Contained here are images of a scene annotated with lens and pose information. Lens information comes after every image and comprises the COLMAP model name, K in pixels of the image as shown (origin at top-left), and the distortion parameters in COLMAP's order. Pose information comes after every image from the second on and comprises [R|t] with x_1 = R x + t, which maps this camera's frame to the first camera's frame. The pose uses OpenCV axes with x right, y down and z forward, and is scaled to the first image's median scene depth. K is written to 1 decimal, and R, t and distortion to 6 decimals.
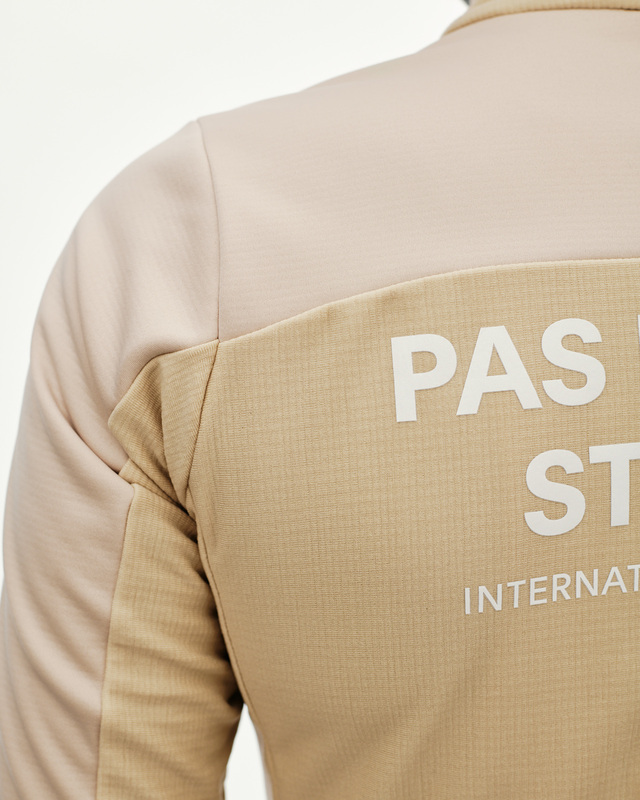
lens RADIAL K [[1383.8, 0, 315.3], [0, 1383.8, 400.5], [0, 0, 1]] dist [-0.039668, 0.000000]
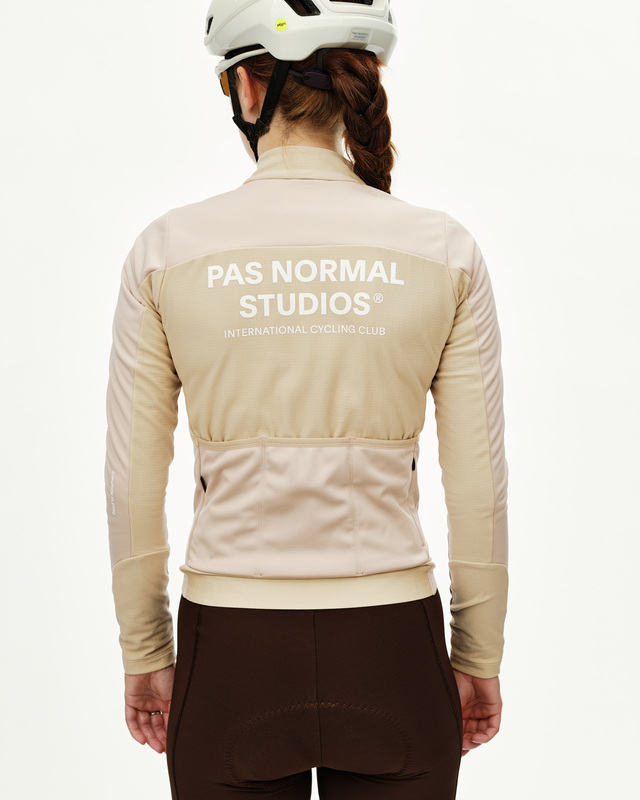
lens RADIAL K [[1383.8, 0, 317.9], [0, 1383.8, 400.2], [0, 0, 1]] dist [-0.039668, 0.000000]
pose [[0.991186, 0.019045, -0.131100, 0.857459], [-0.024536, 0.998882, -0.040397, 0.468878], [0.130184, 0.043257, 0.990546, -2.737756]]
